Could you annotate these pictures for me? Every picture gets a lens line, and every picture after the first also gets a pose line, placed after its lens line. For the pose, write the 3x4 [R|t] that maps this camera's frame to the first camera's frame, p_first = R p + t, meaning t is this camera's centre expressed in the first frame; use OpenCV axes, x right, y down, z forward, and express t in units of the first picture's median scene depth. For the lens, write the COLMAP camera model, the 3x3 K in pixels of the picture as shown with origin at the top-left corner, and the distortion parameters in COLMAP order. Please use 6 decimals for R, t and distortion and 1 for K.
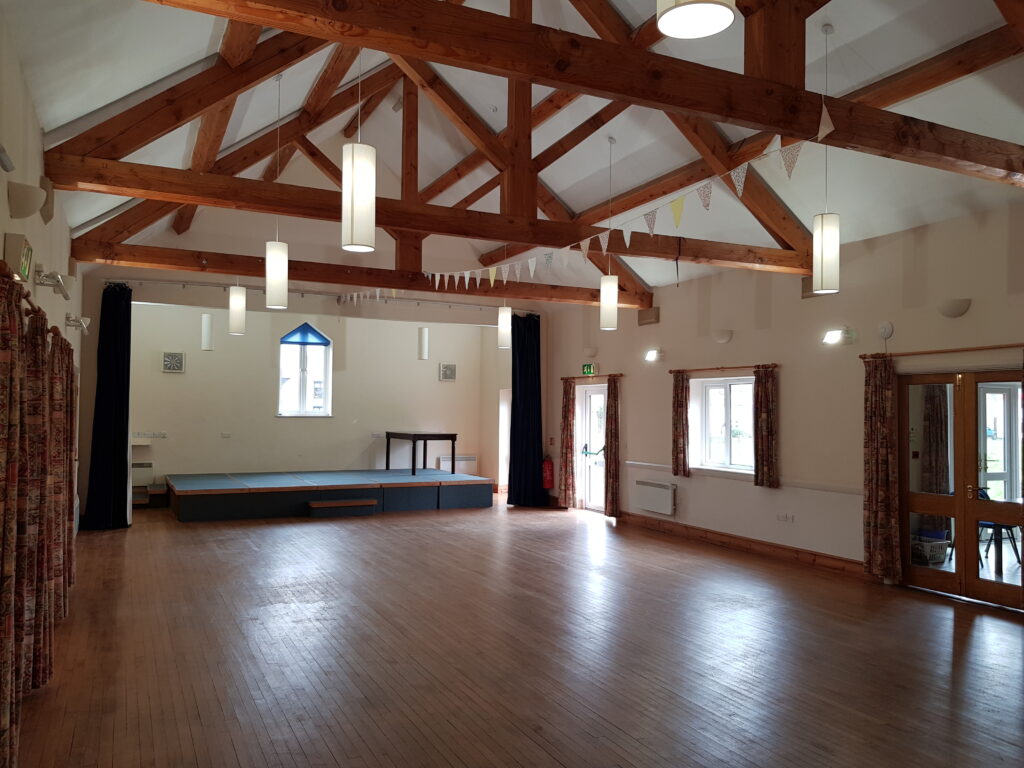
lens RADIAL K [[789.0, 0, 508.0], [0, 789.0, 390.0], [0, 0, 1]] dist [0.086630, -0.112697]
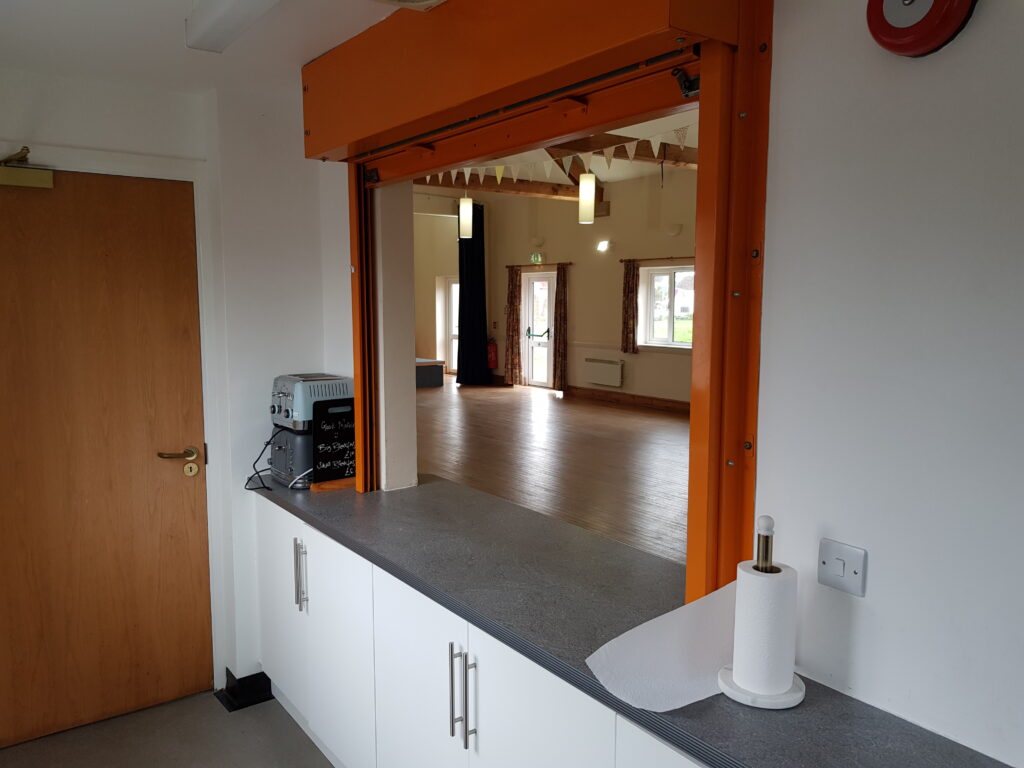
lens RADIAL K [[789.0, 0, 508.0], [0, 789.0, 390.0], [0, 0, 1]] dist [0.086630, -0.112697]
pose [[0.982921, -0.027853, 0.181910, -0.168132], [0.001443, 0.989616, 0.143727, -0.003631], [-0.184024, -0.141010, 0.972755, -0.095119]]
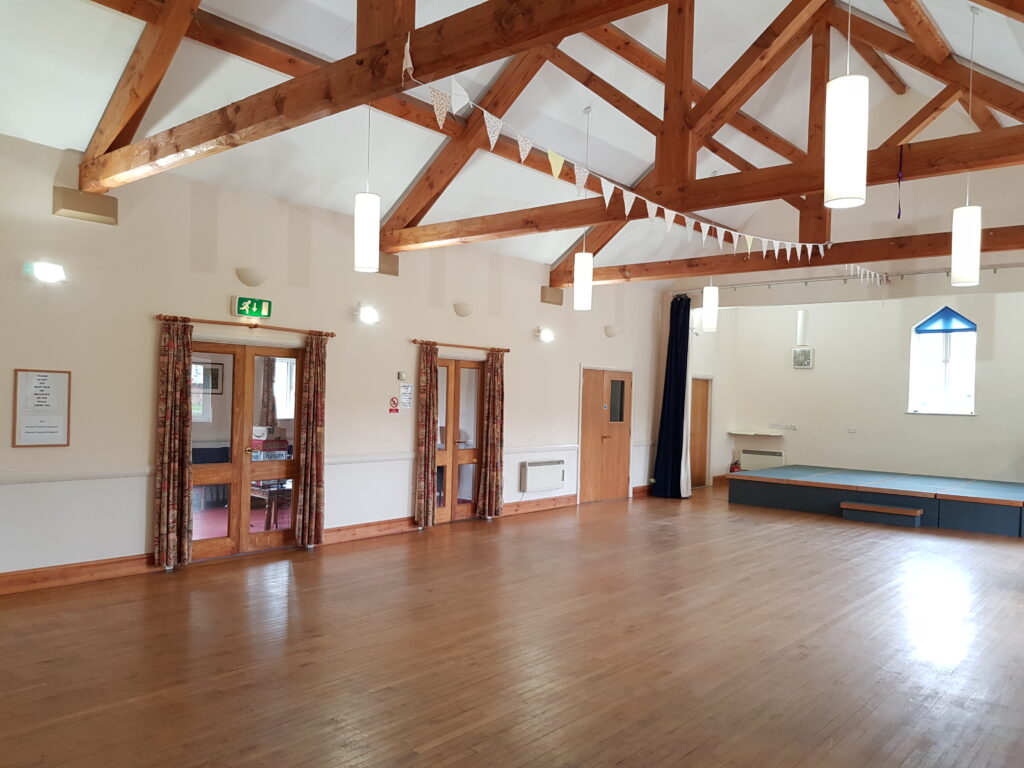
lens RADIAL K [[789.0, 0, 508.0], [0, 789.0, 390.0], [0, 0, 1]] dist [0.086630, -0.112697]
pose [[0.404977, -0.002198, -0.914324, 0.515499], [-0.000594, 0.999996, -0.002667, 0.013411], [0.914327, 0.001623, 0.404974, 0.295527]]
